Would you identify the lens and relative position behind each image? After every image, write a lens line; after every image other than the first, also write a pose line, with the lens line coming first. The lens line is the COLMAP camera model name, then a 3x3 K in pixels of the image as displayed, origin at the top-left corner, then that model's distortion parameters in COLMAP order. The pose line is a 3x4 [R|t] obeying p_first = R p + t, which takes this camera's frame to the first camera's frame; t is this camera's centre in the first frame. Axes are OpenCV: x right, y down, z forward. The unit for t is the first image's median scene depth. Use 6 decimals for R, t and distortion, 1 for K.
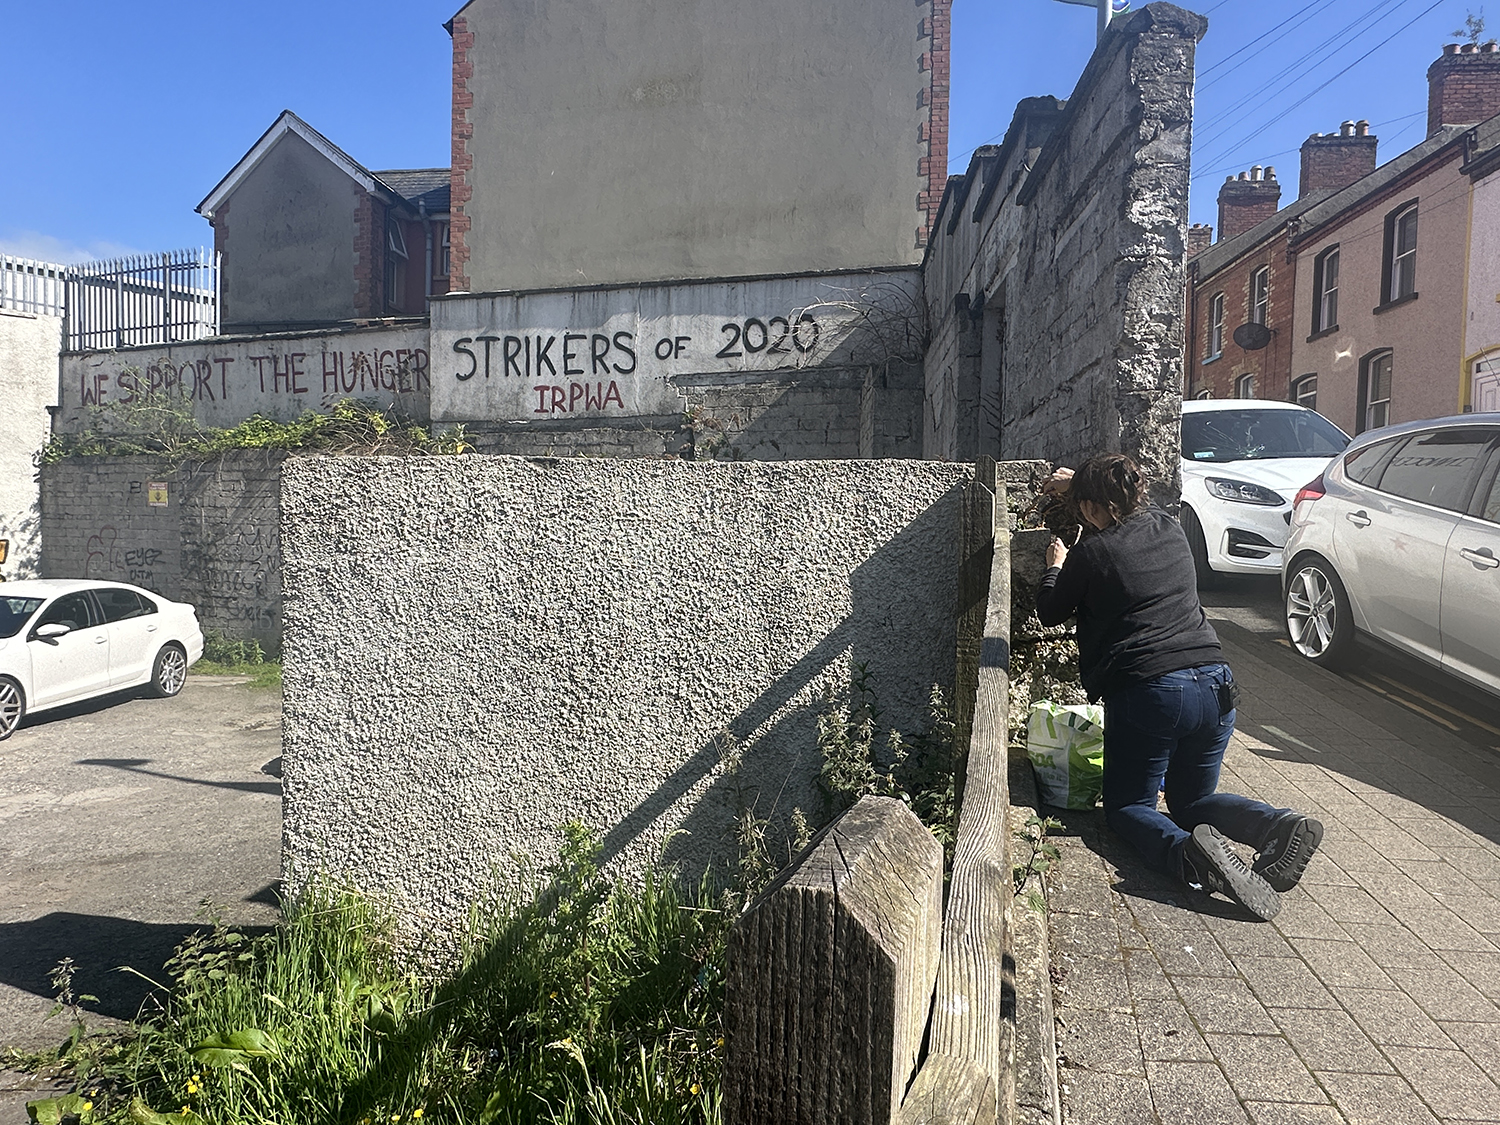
lens RADIAL K [[943.5, 0, 750.0], [0, 943.5, 562.5], [0, 0, 1]] dist [-0.006592, 0.001158]
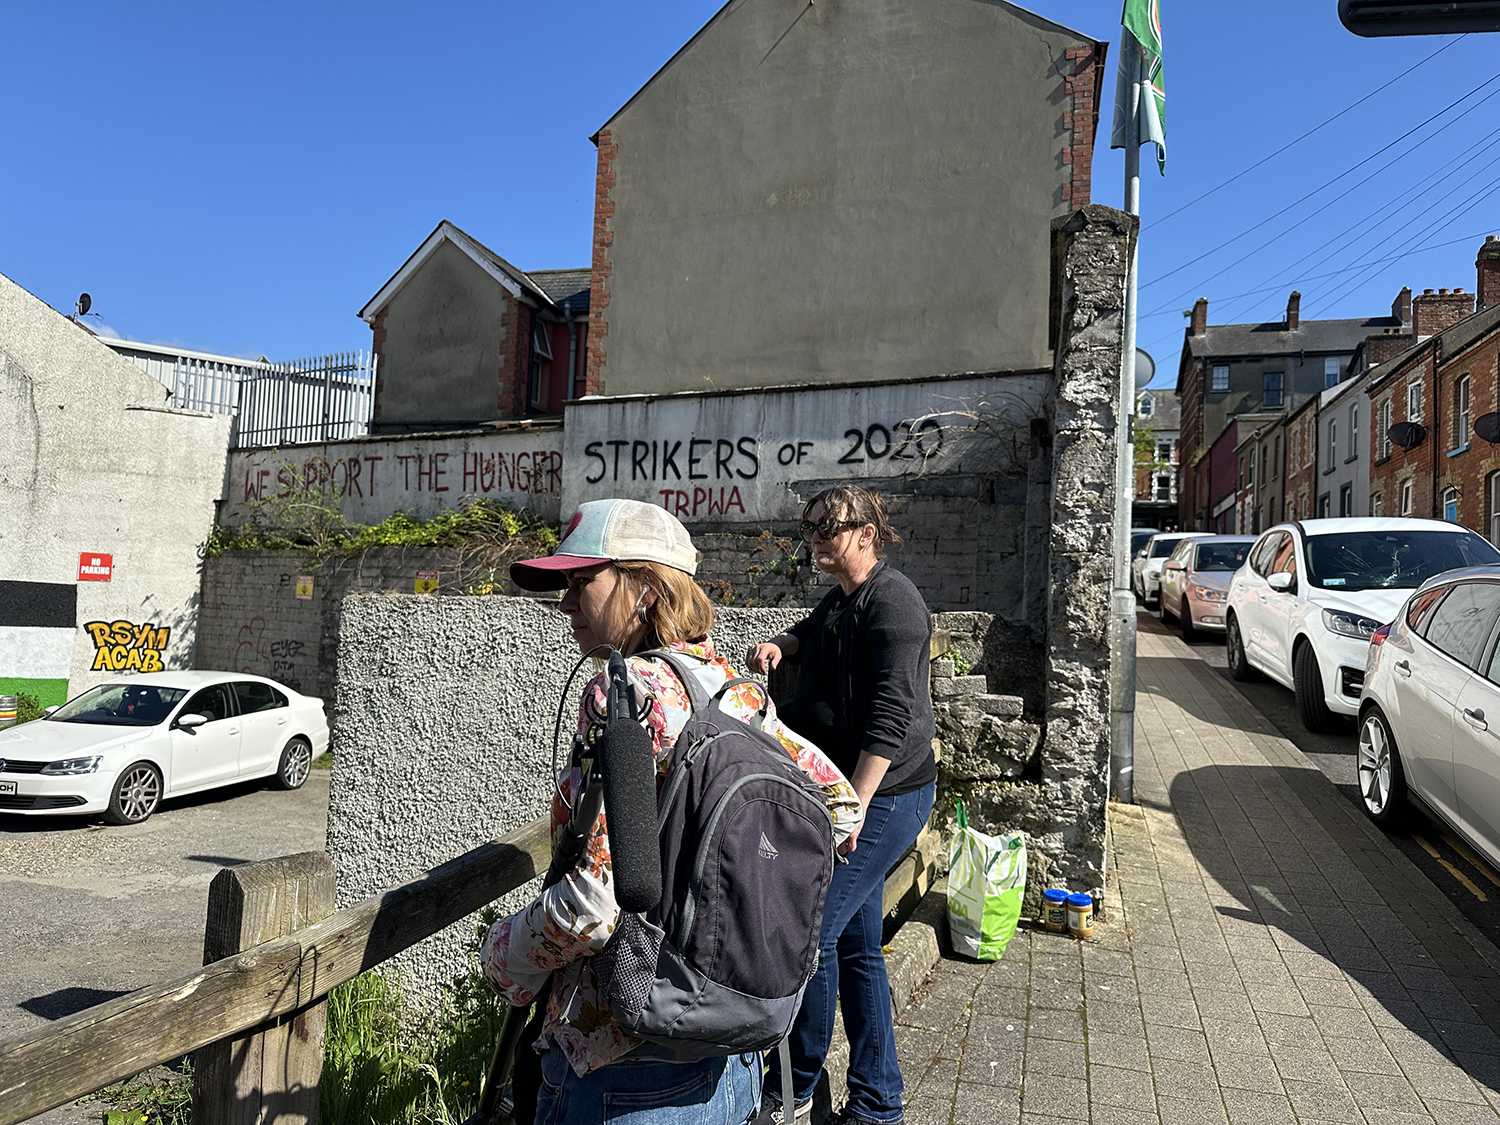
lens RADIAL K [[1053.3, 0, 764.4], [0, 1053.3, 563.2], [0, 0, 1]] dist [0.133247, -0.224177]
pose [[0.984958, 0.018128, -0.171841, 0.076147], [-0.034056, 0.995341, -0.090203, -0.013051], [0.169406, 0.094698, 0.980986, -0.072805]]
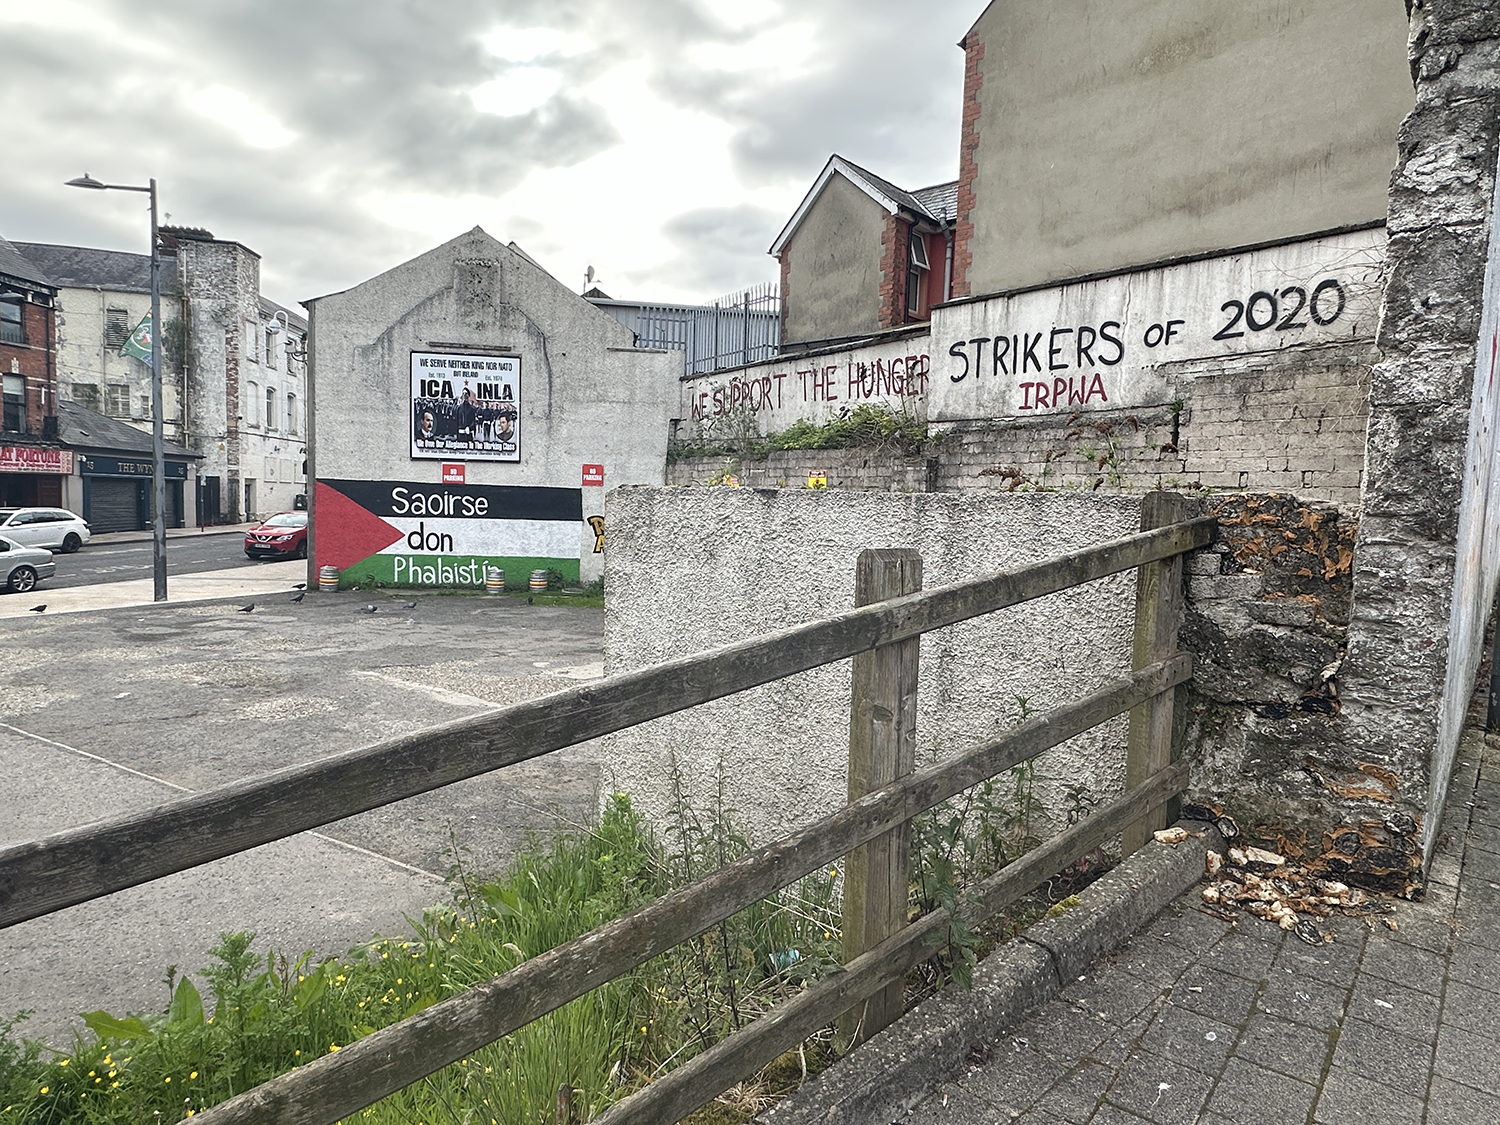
lens RADIAL K [[913.3, 0, 741.1], [0, 913.3, 571.0], [0, 0, 1]] dist [0.000249, -0.001760]
pose [[0.811611, 0.054684, -0.581634, 0.115271], [-0.036618, 0.998414, 0.042771, -0.015970], [0.583050, -0.013415, 0.812326, 0.018300]]
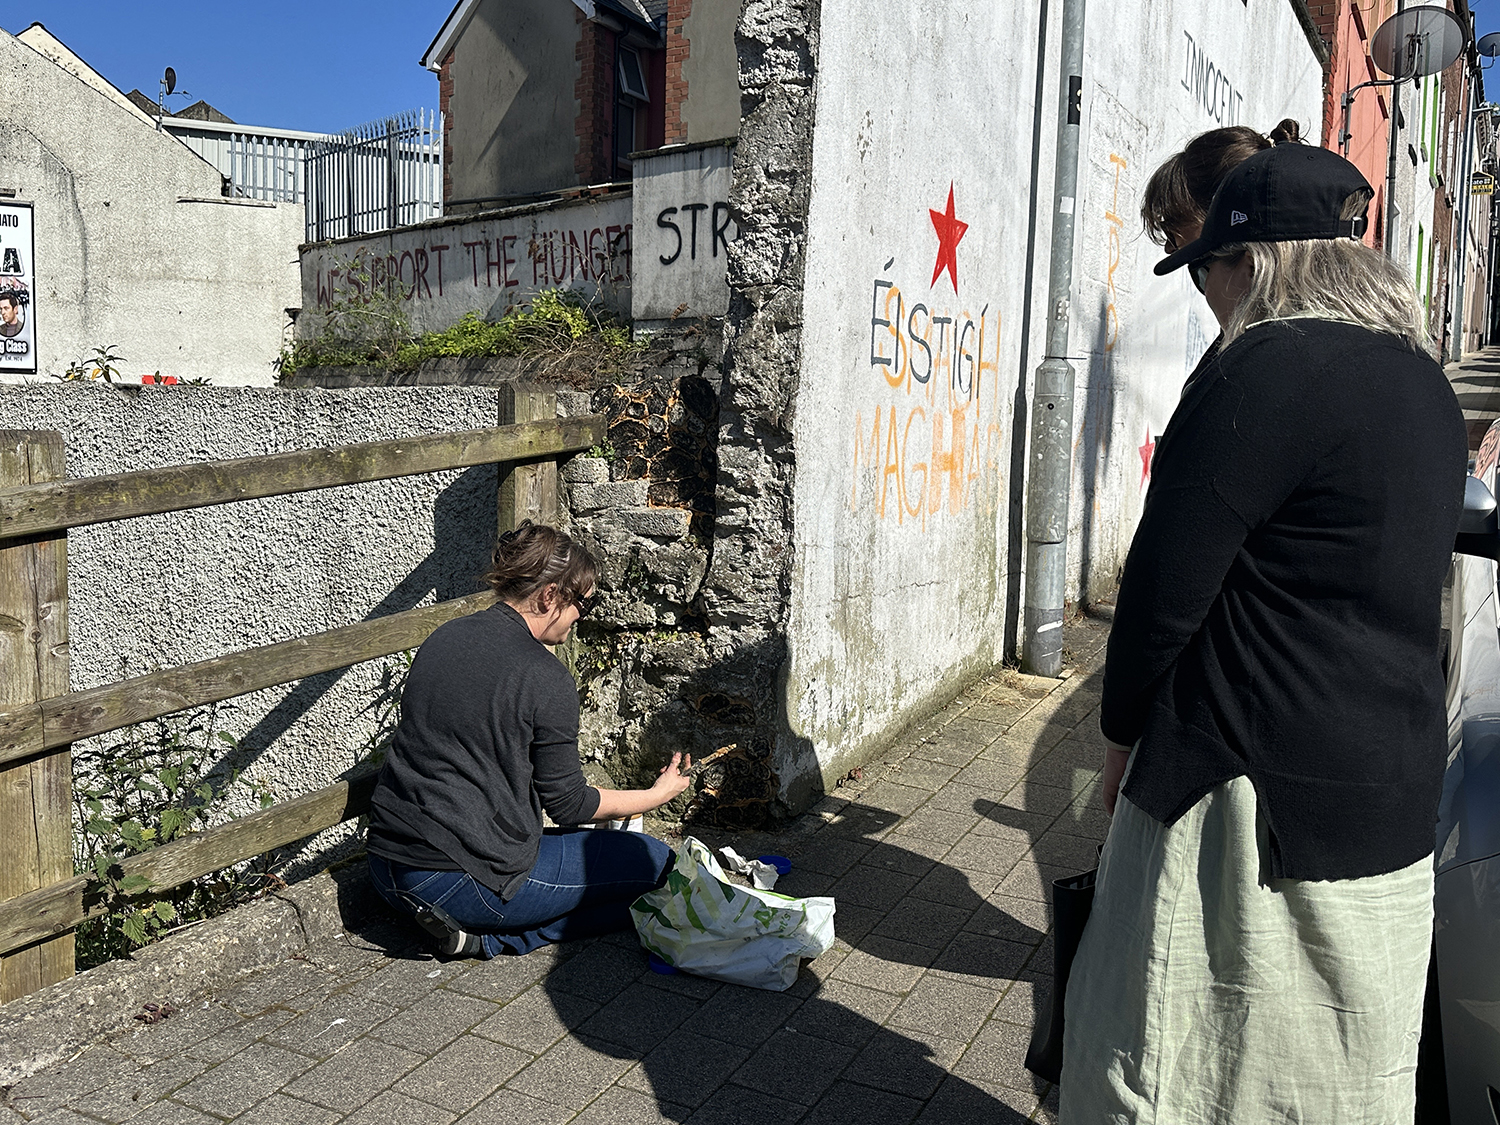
lens RADIAL K [[1336.6, 0, 761.8], [0, 1336.6, 565.9], [0, 0, 1]] dist [0.193114, -0.395374]
pose [[0.913408, 0.046526, -0.404378, 0.231776], [-0.028260, 0.998297, 0.051026, -0.007019], [0.406064, -0.035179, 0.913167, 0.021799]]
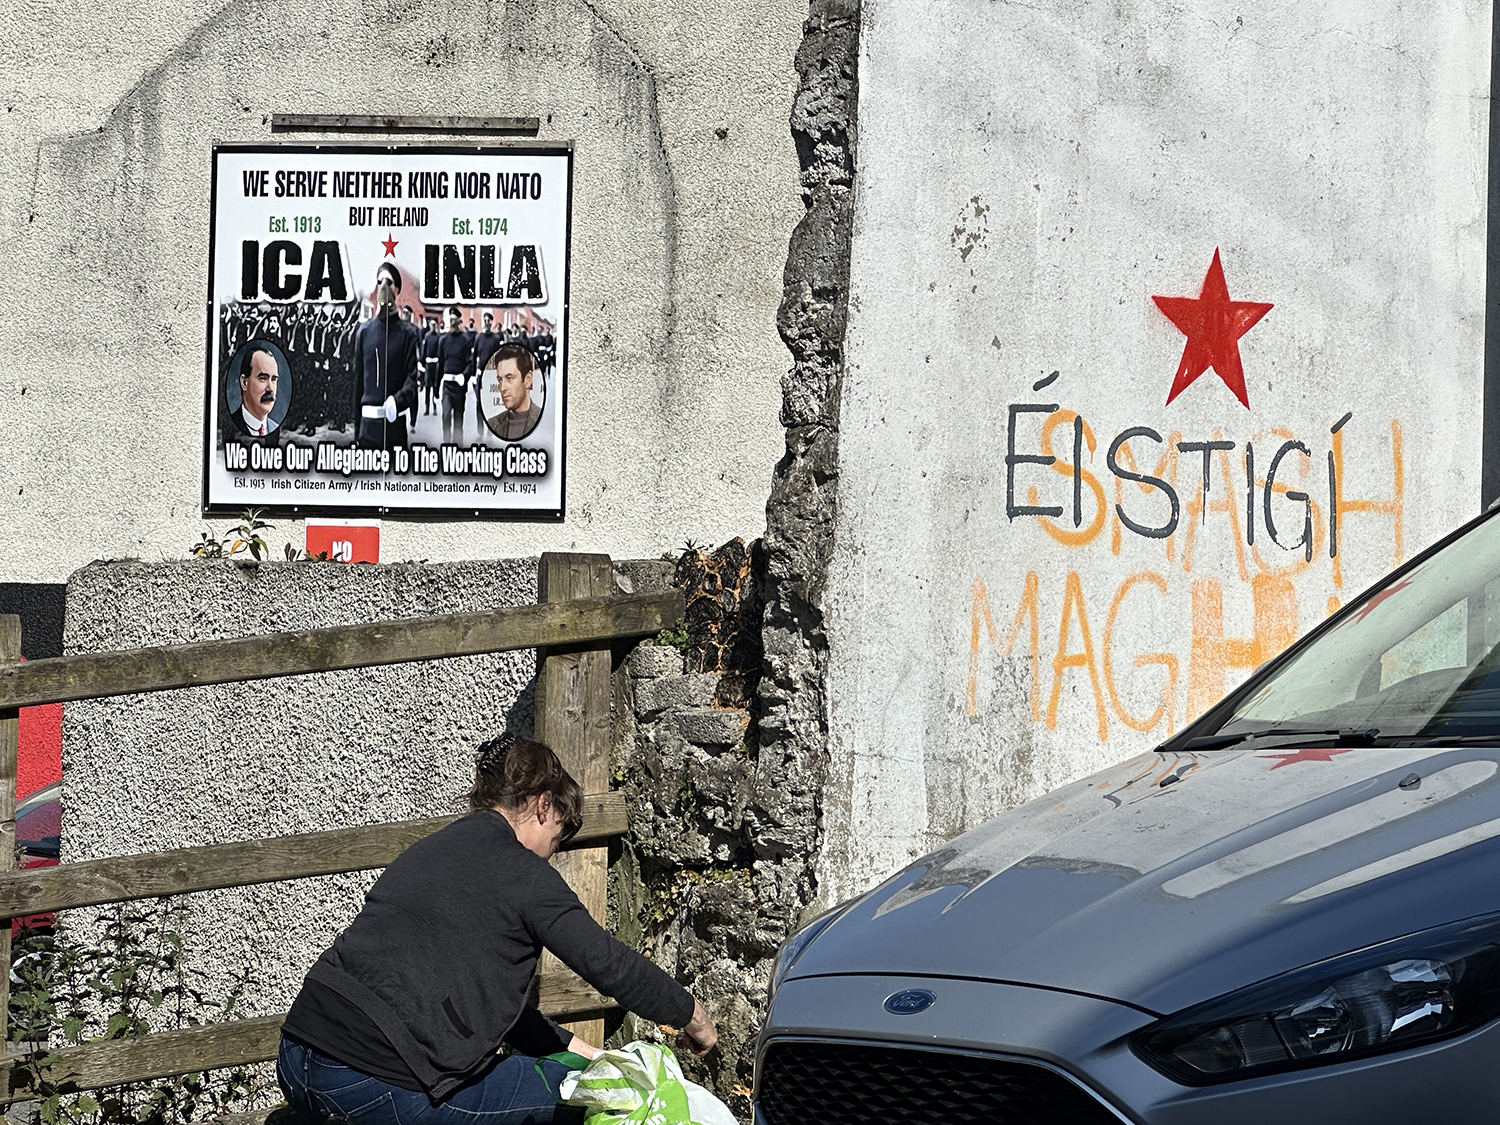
lens RADIAL K [[4474.8, 0, 750.6], [0, 4474.8, 492.9], [0, 0, 1]] dist [-0.576487, 14.069131]
pose [[0.605449, -0.028000, -0.795391, 0.692500], [-0.041370, 0.996923, -0.066585, 0.009449], [0.794808, 0.073219, 0.602428, -0.169795]]
